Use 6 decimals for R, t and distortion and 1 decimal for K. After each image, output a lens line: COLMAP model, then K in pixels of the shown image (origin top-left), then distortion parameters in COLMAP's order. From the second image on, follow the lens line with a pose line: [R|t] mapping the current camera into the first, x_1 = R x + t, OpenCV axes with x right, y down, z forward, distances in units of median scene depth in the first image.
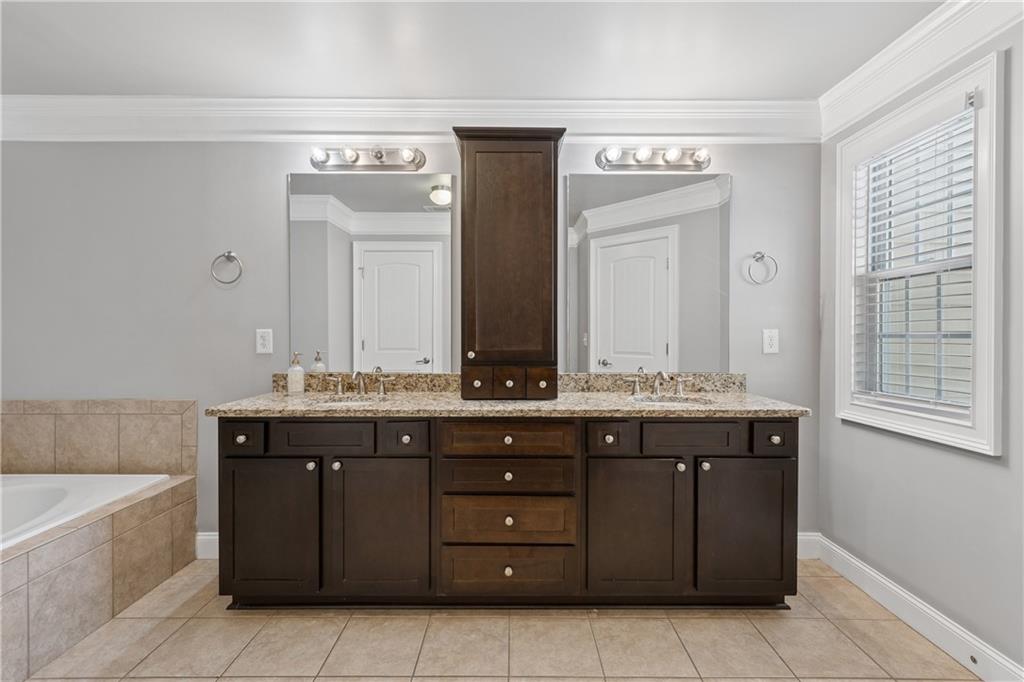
lens RADIAL K [[458.9, 0, 511.2], [0, 458.9, 339.0], [0, 0, 1]] dist [0.004000, -0.000254]
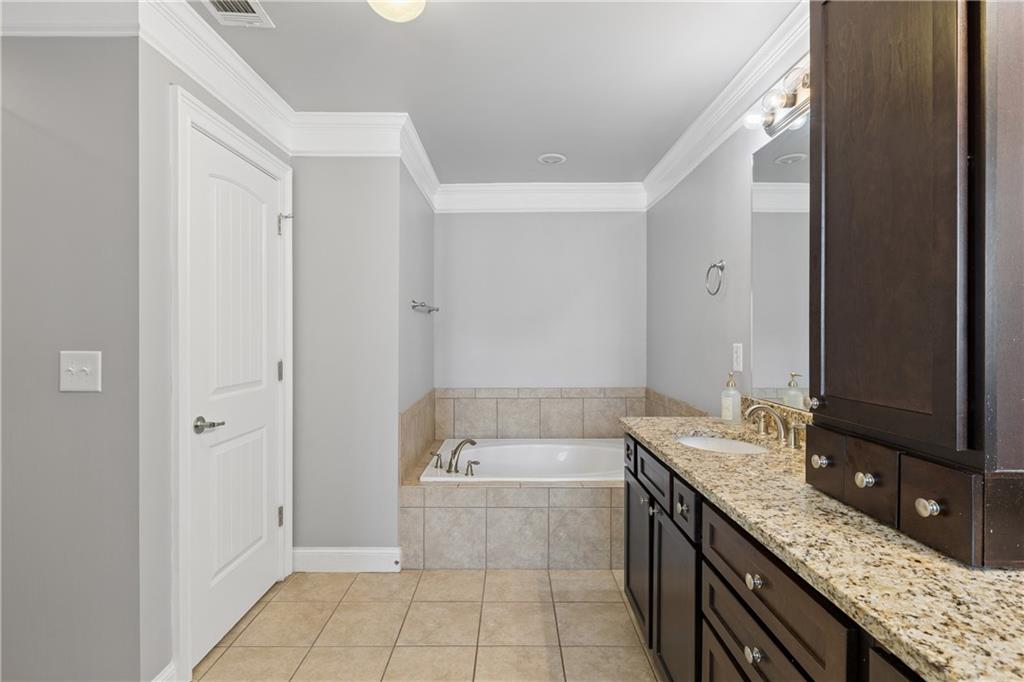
lens RADIAL K [[496.8, 0, 510.8], [0, 496.8, 338.6], [0, 0, 1]] dist [0.000372, -0.000214]
pose [[0.012466, 0.008516, -0.999886, 0.546394], [-0.011182, 0.999902, 0.008376, -0.045518], [0.999860, 0.011077, 0.012560, 0.758615]]
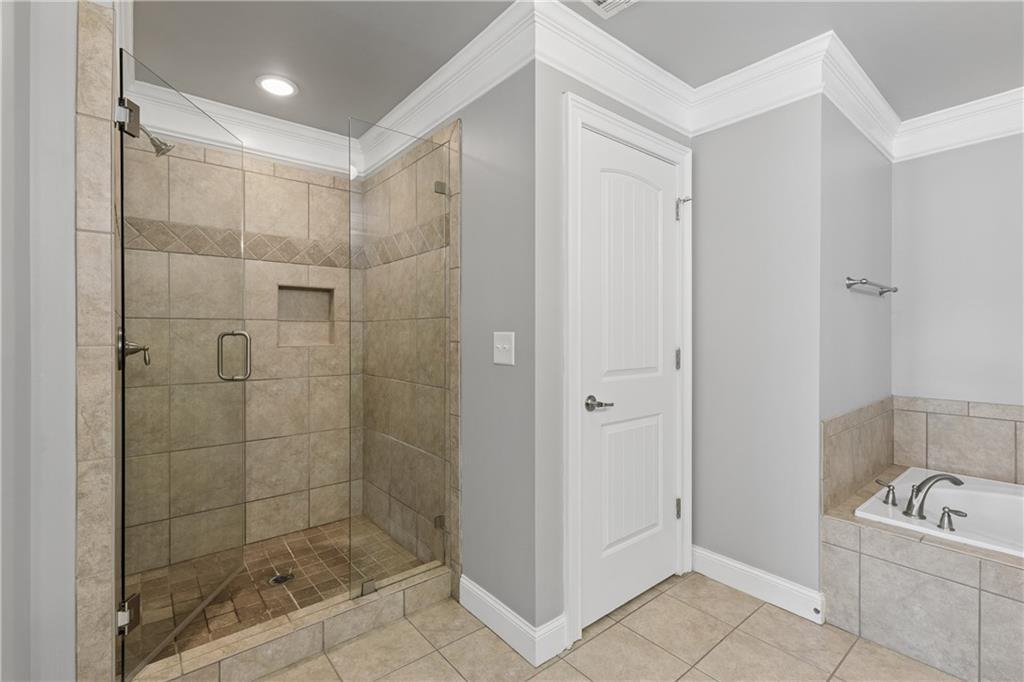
lens RADIAL K [[458.9, 0, 516.0], [0, 458.9, 333.0], [0, 0, 1]] dist [0.004000, -0.000254]
pose [[-0.759152, -0.001273, -0.650913, 0.413284], [-0.008037, 0.999940, 0.007418, -0.028195], [0.650864, 0.010862, -0.759116, 0.779422]]
